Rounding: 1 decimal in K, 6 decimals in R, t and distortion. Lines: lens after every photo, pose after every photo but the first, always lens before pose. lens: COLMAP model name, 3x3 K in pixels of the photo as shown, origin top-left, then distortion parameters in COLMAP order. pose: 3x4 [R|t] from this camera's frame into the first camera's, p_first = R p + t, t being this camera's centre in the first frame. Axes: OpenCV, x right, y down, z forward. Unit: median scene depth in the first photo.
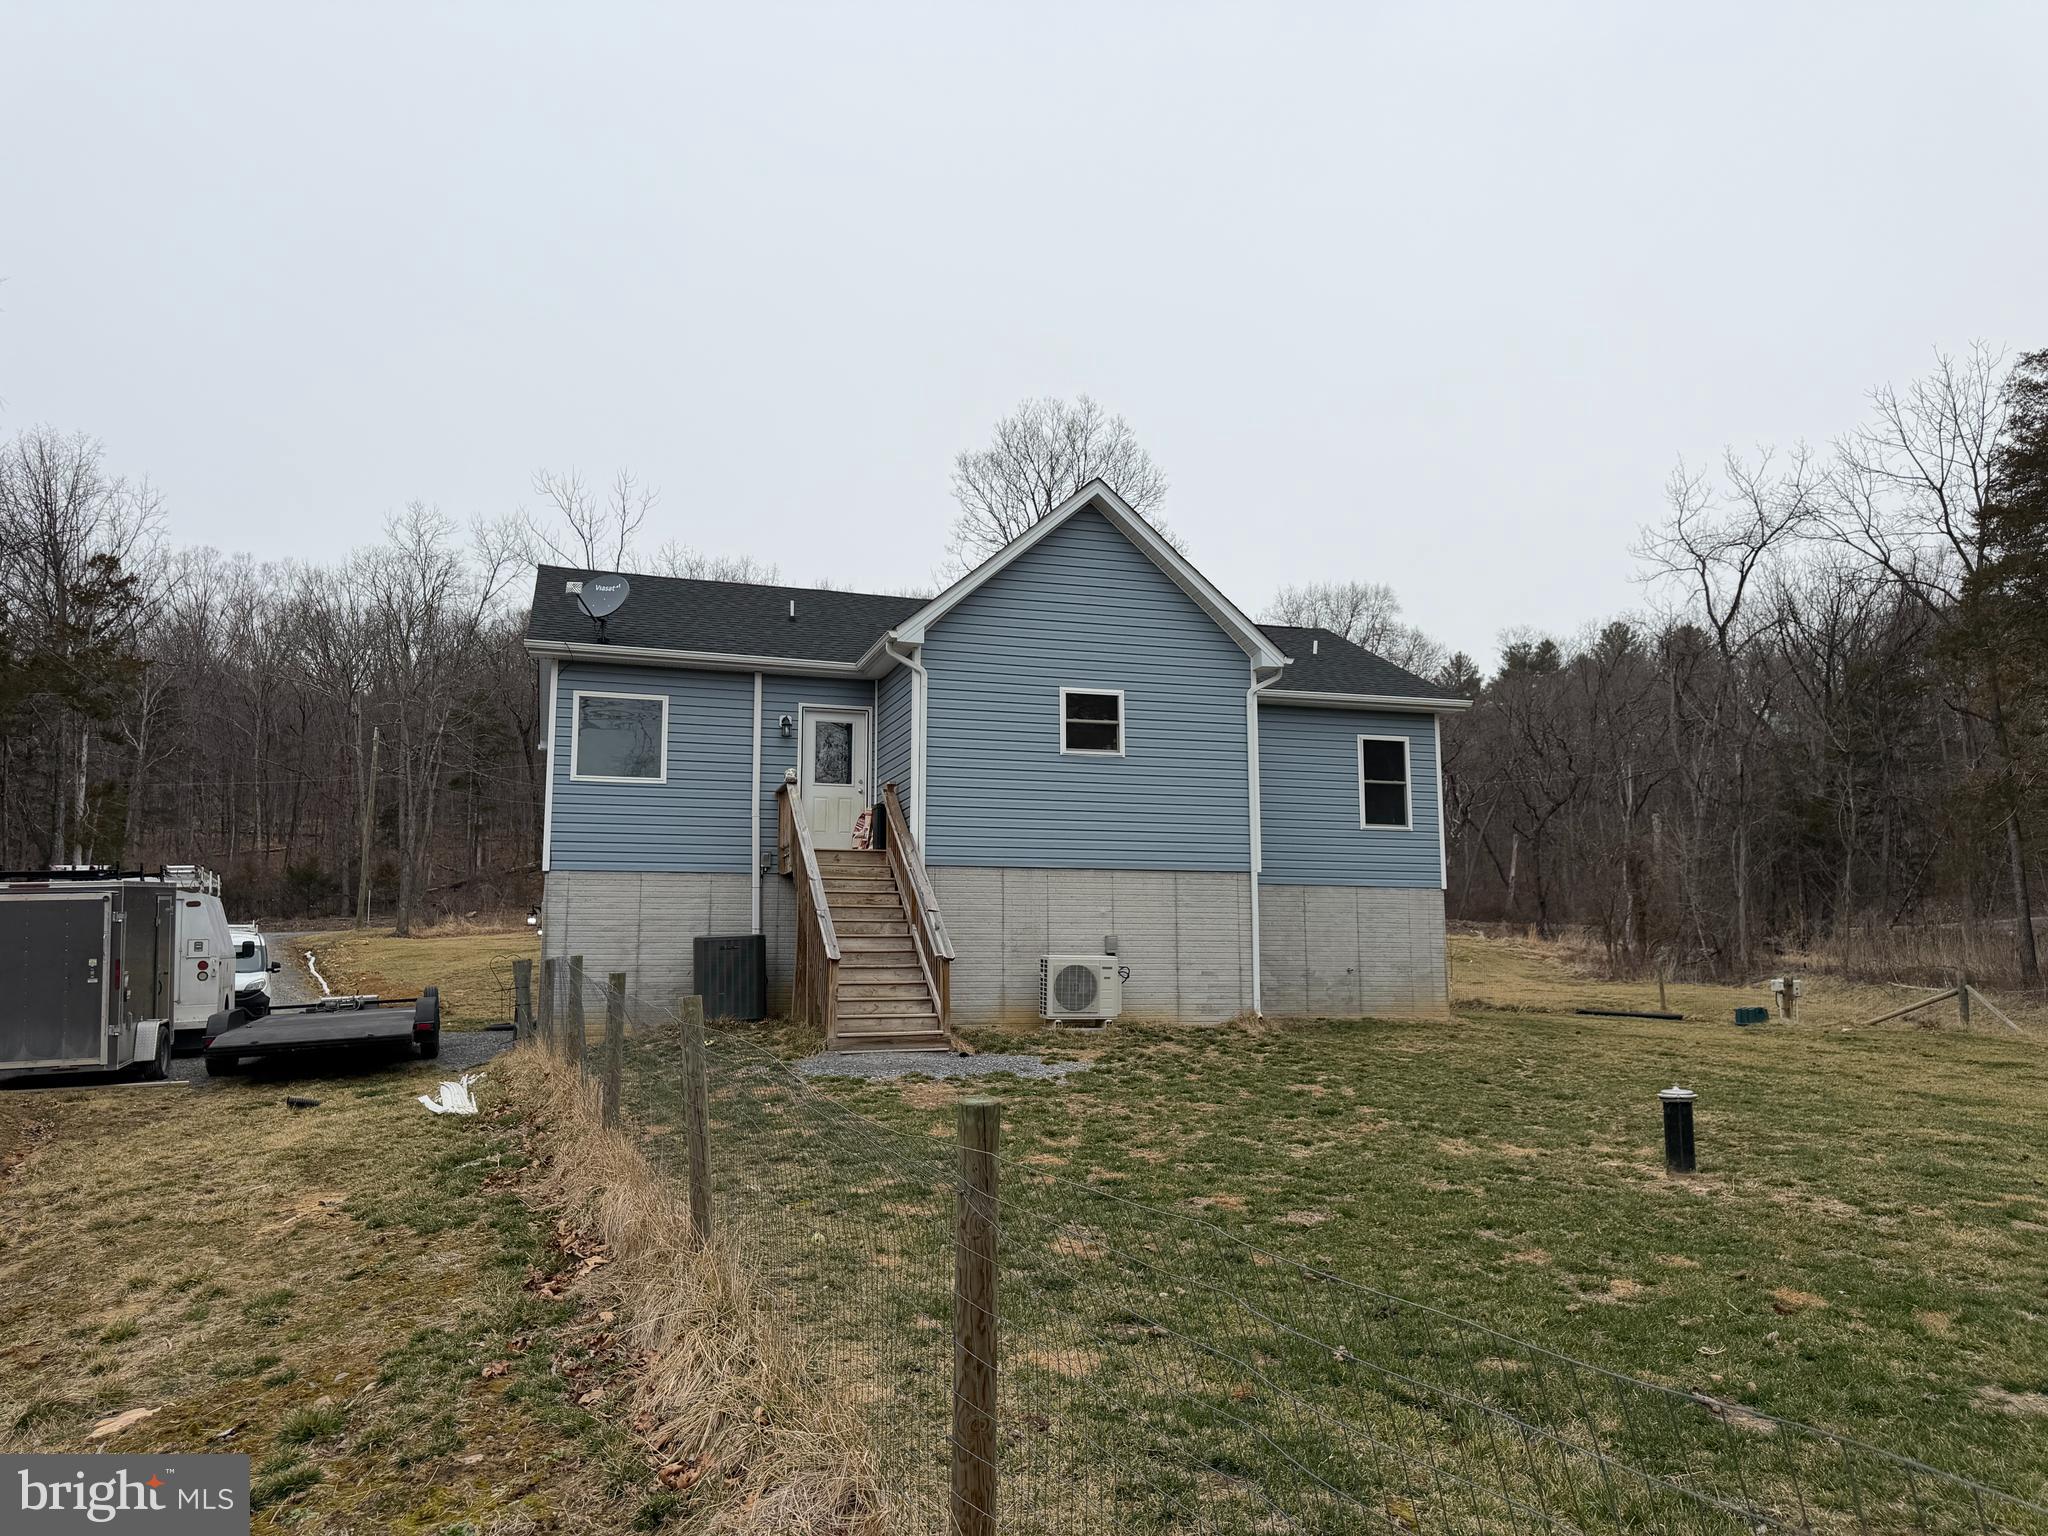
lens RADIAL K [[1424.8, 0, 1024.0], [0, 1424.8, 768.0], [0, 0, 1]] dist [0.125298, -0.163833]
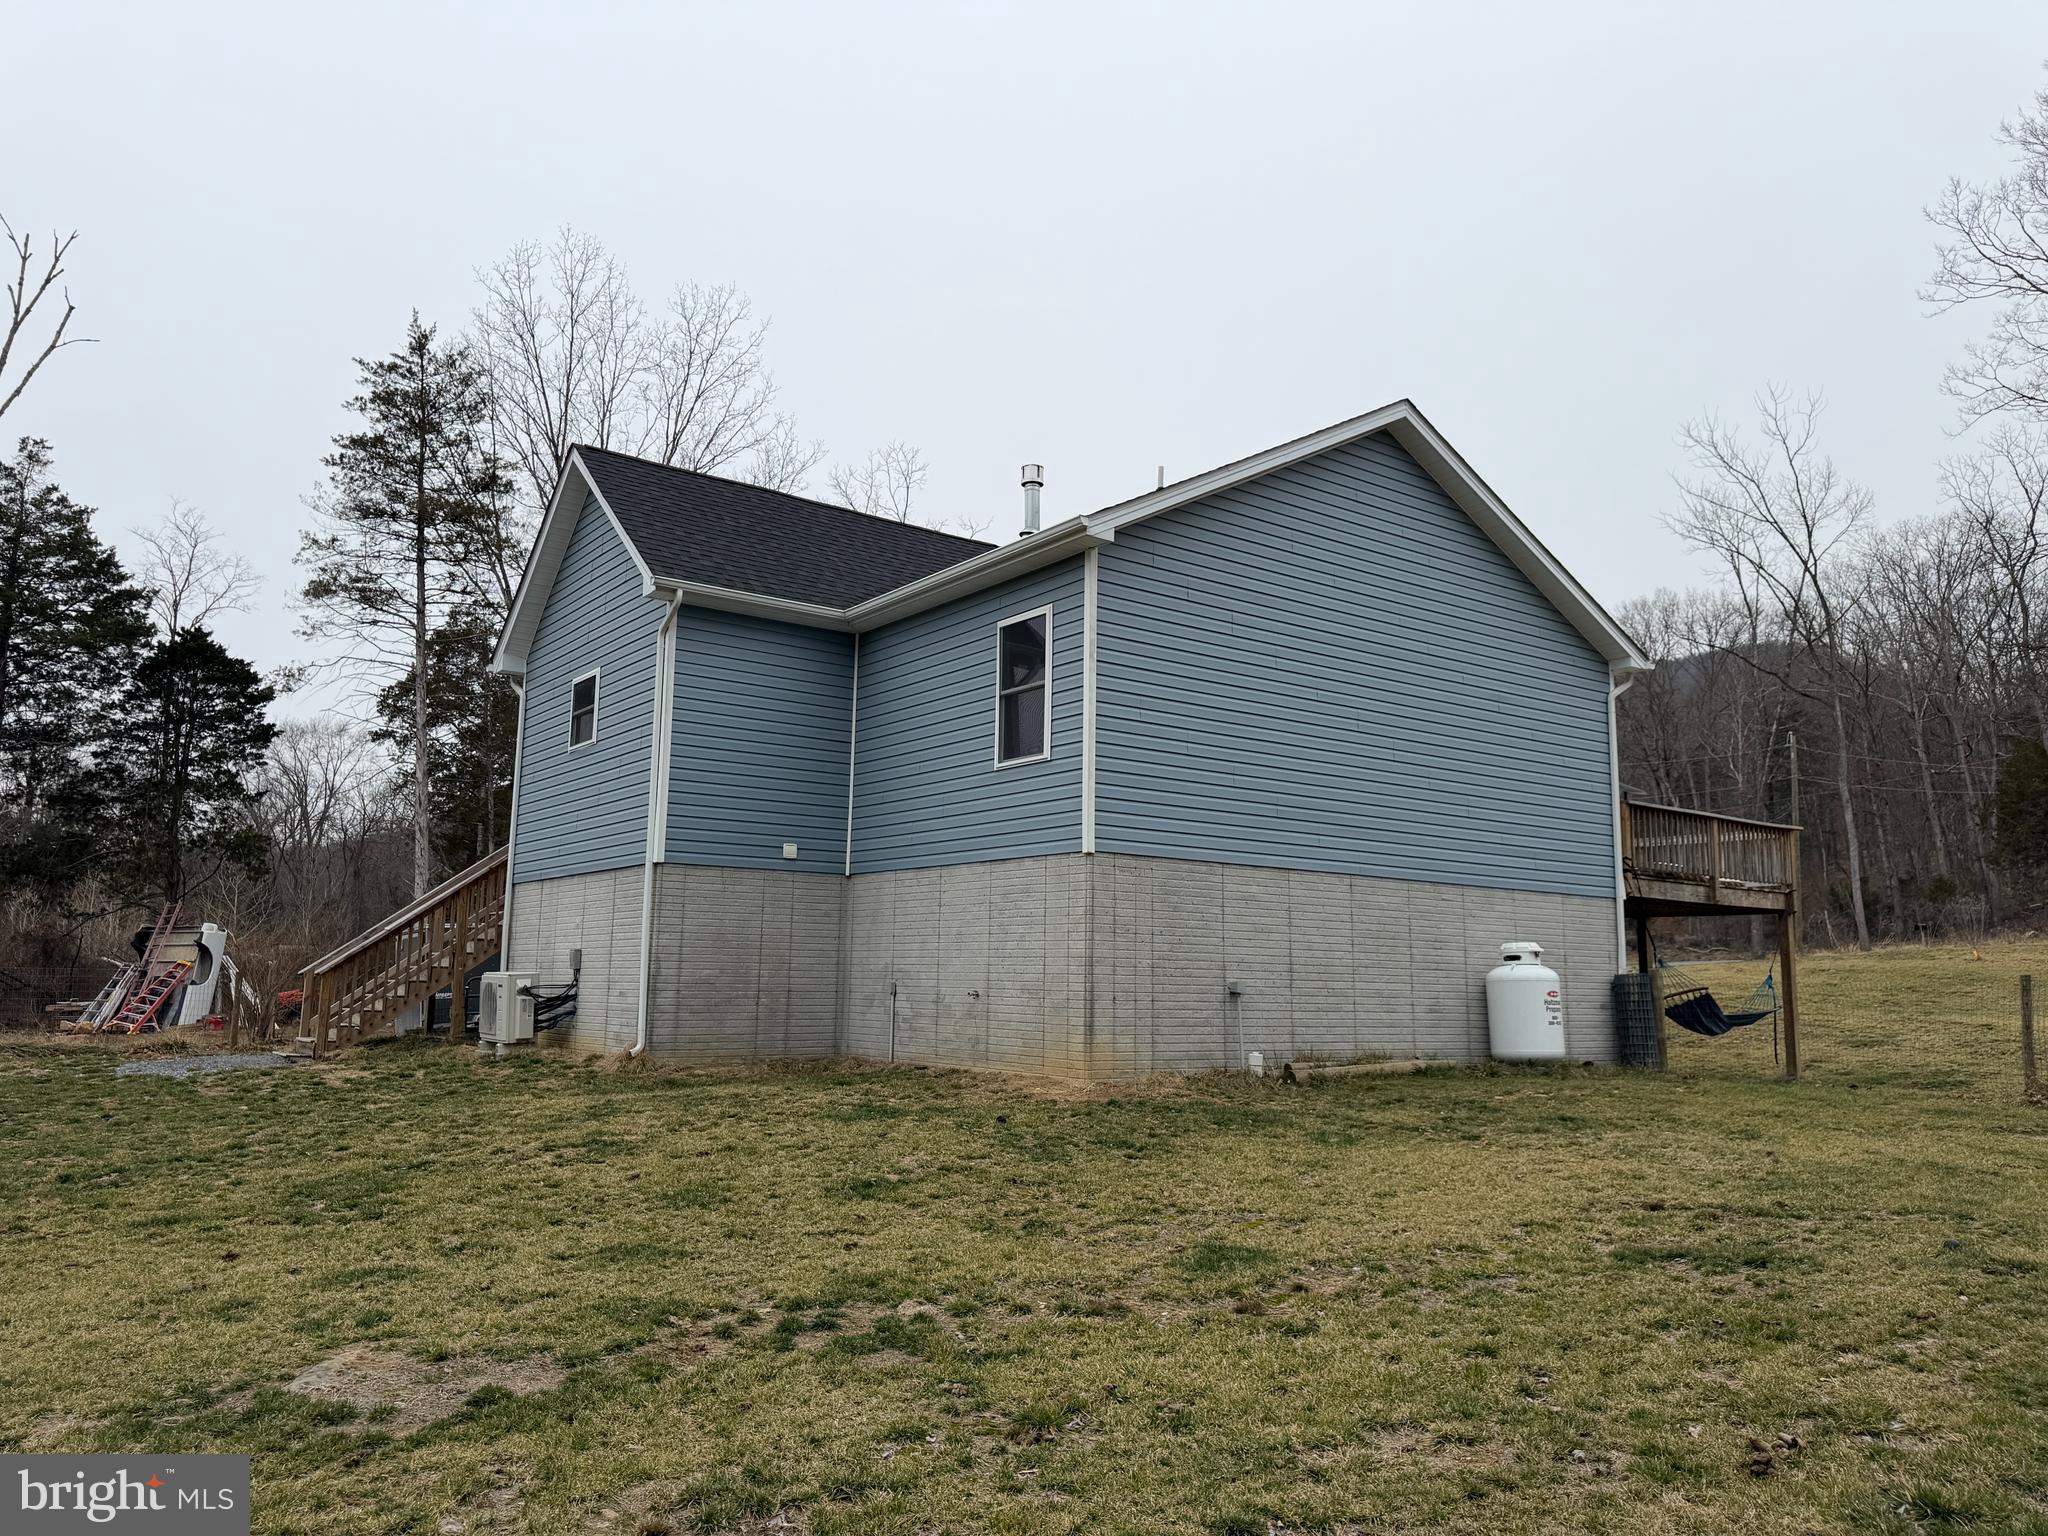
lens RADIAL K [[1424.8, 0, 1024.0], [0, 1424.8, 768.0], [0, 0, 1]] dist [0.125298, -0.163833]
pose [[0.323348, -0.131014, -0.937167, 0.967733], [0.113542, 0.988586, -0.099027, 0.123615], [0.939444, -0.074388, 0.334533, 0.944011]]
